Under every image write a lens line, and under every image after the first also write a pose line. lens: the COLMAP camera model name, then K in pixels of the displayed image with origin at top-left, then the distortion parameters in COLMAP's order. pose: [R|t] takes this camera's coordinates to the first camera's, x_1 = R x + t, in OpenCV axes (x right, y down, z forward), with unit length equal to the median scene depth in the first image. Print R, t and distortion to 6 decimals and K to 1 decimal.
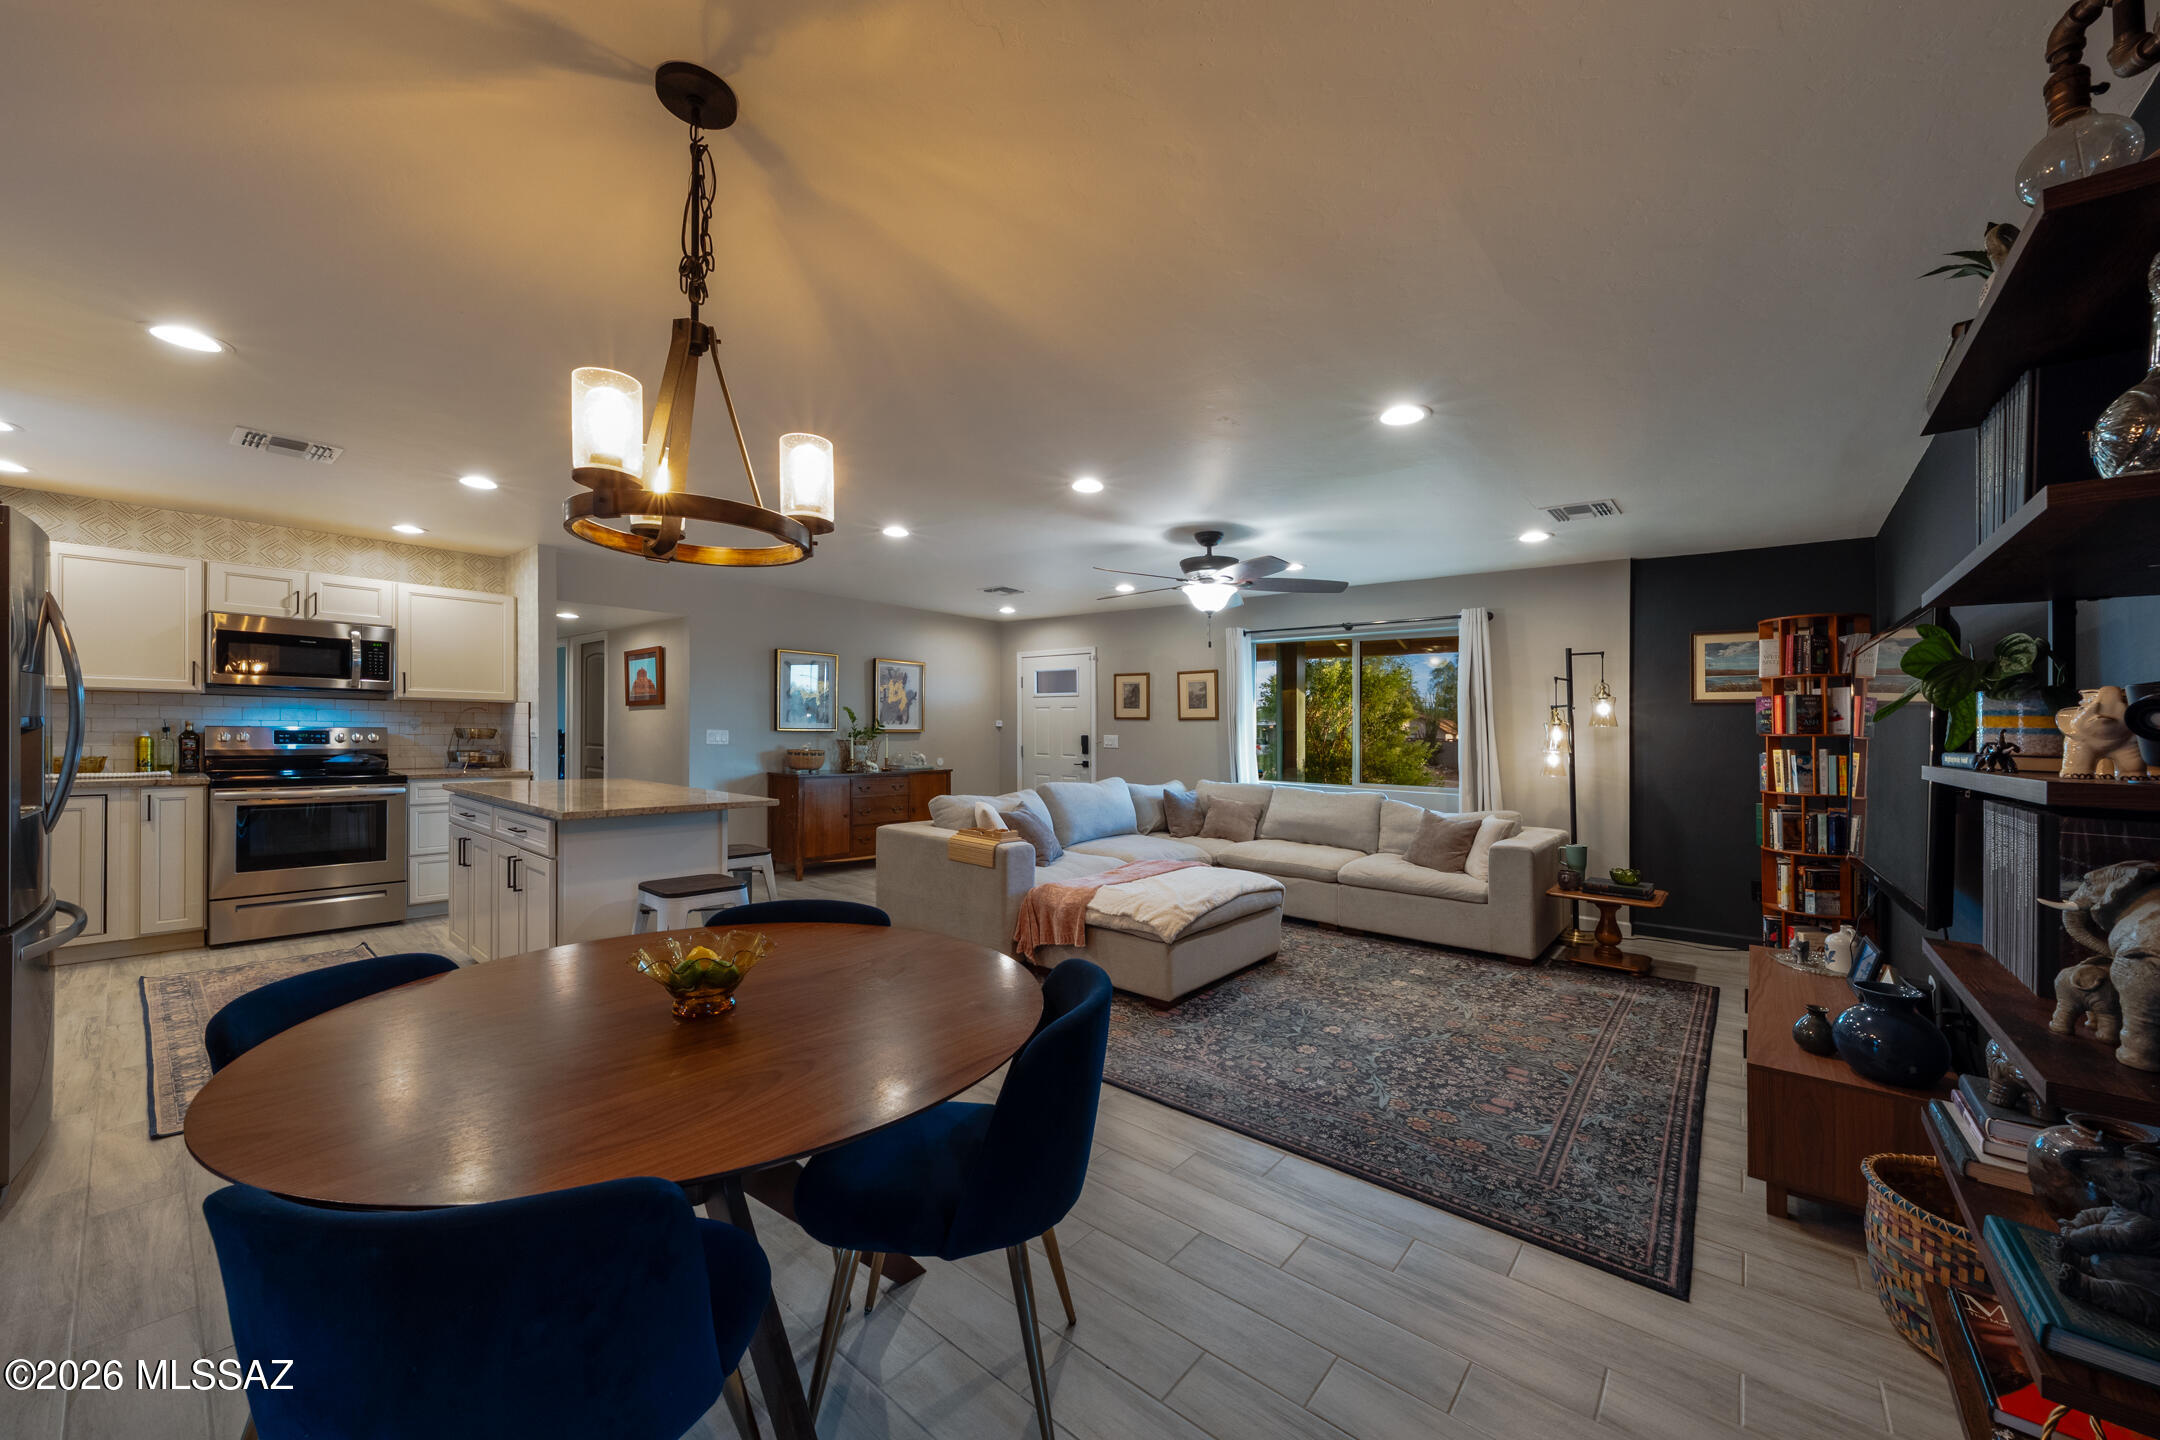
lens RADIAL K [[790.8, 0, 1061.1], [0, 790.8, 741.0], [0, 0, 1]] dist [-0.005339, 0.000236]
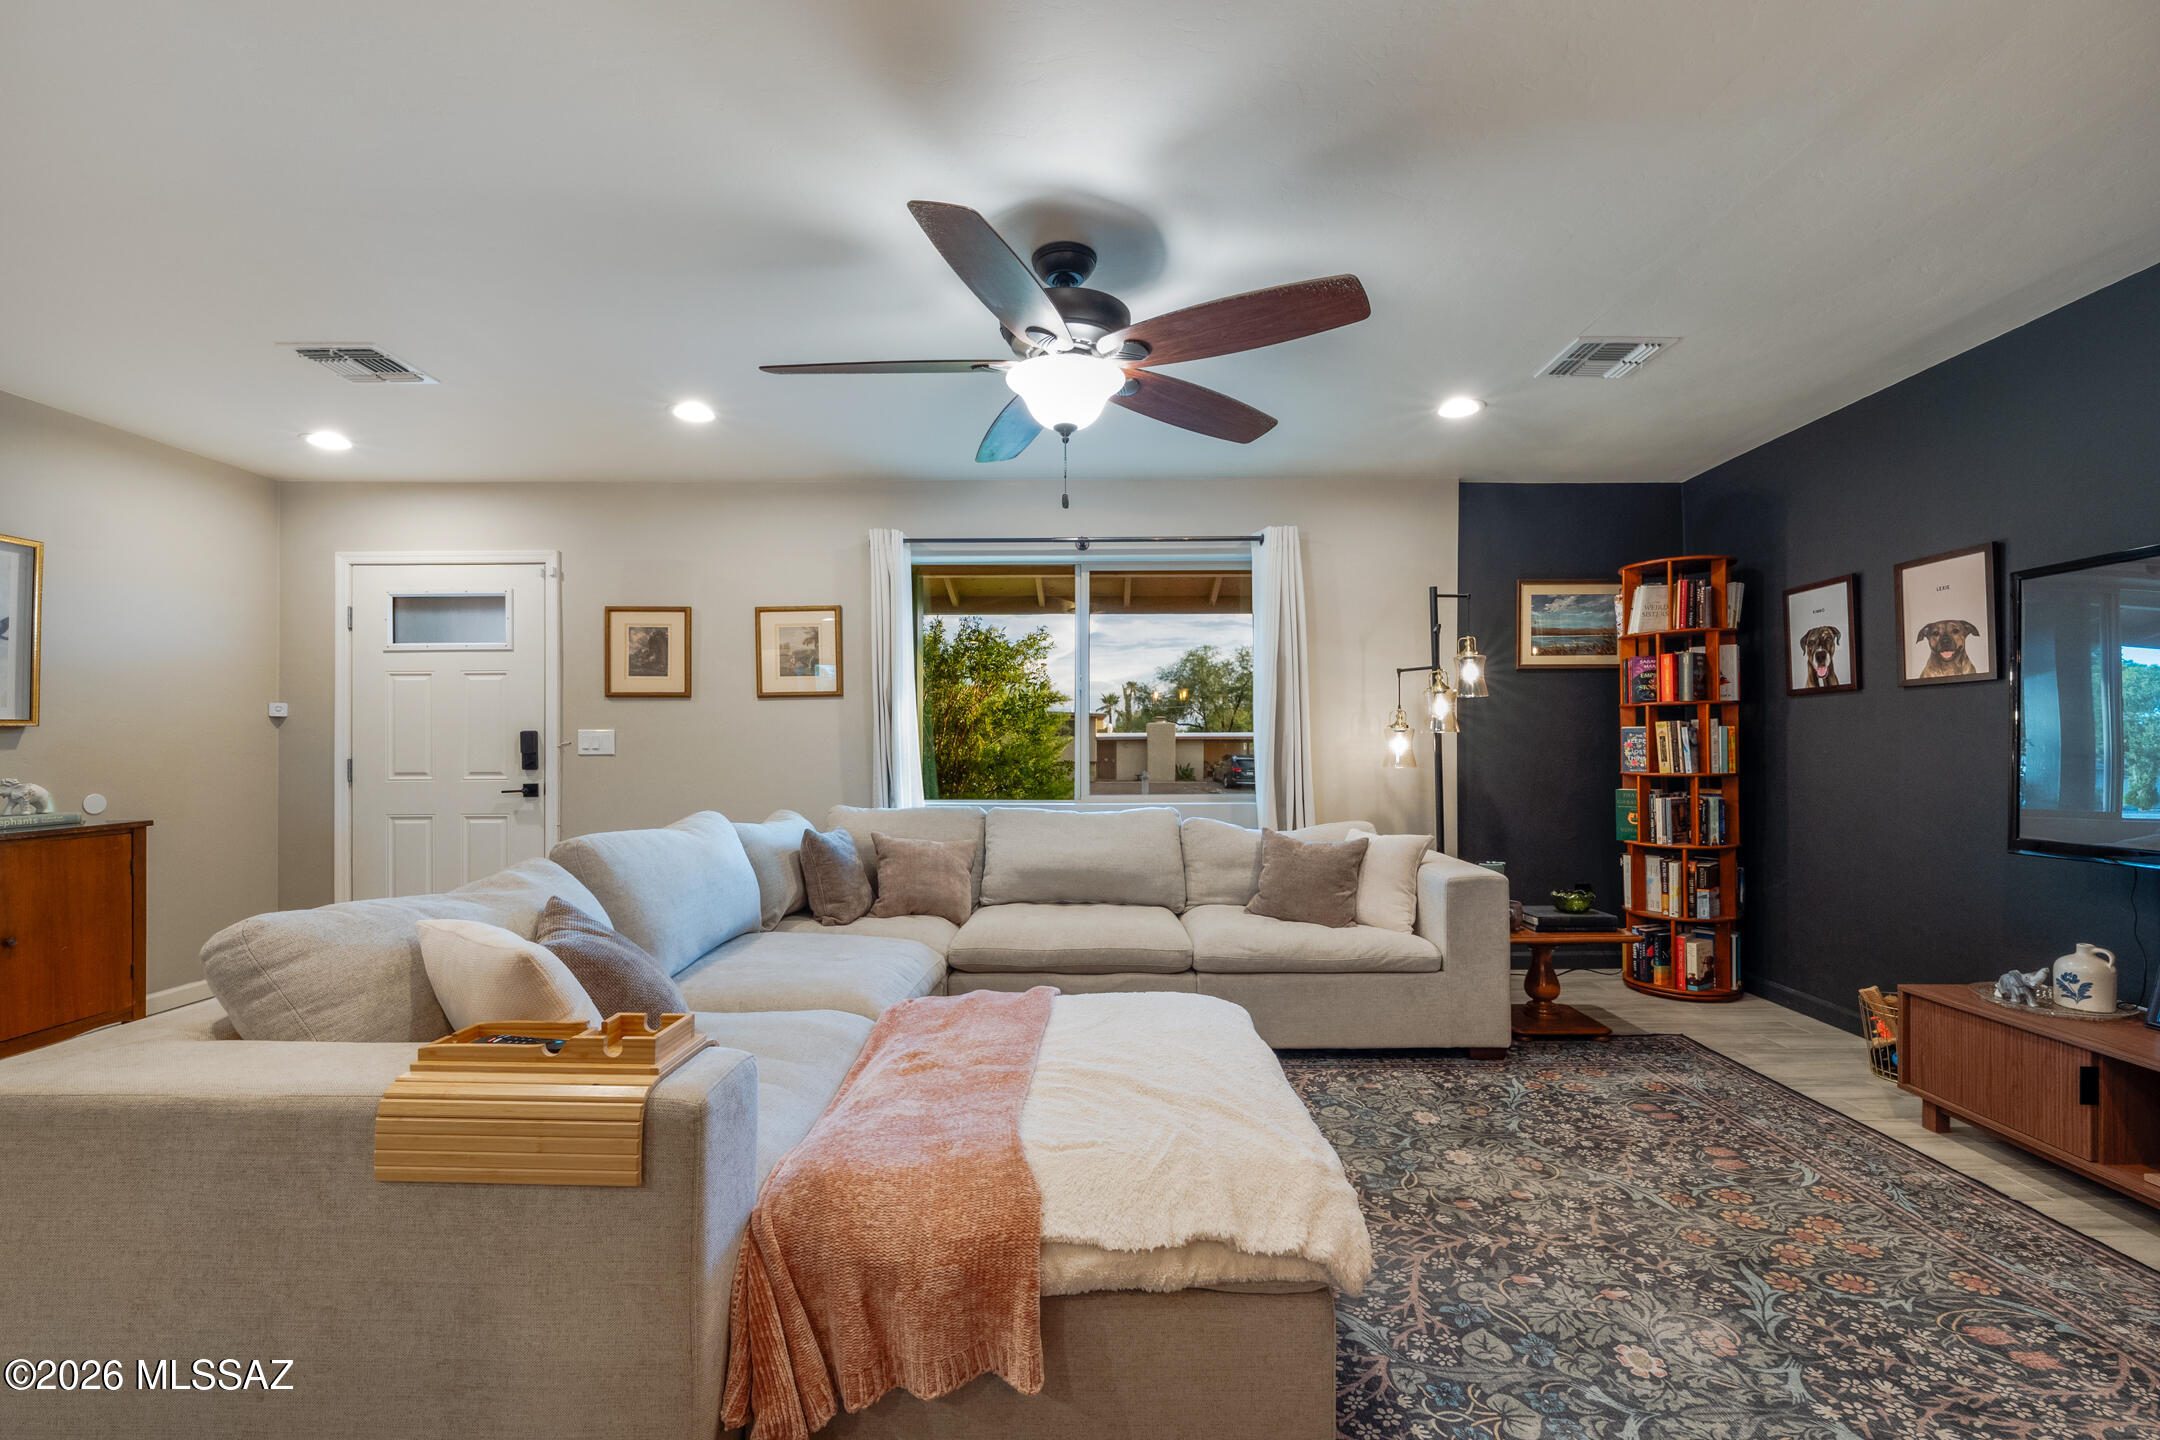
lens RADIAL K [[938.3, 0, 1088.4], [0, 938.3, 735.9], [0, 0, 1]] dist [0.000080, -0.000837]
pose [[0.755615, -0.013388, 0.654880, -0.146374], [0.025812, 0.999623, -0.009347, 0.016881], [-0.654508, 0.023966, 0.755675, 0.561035]]
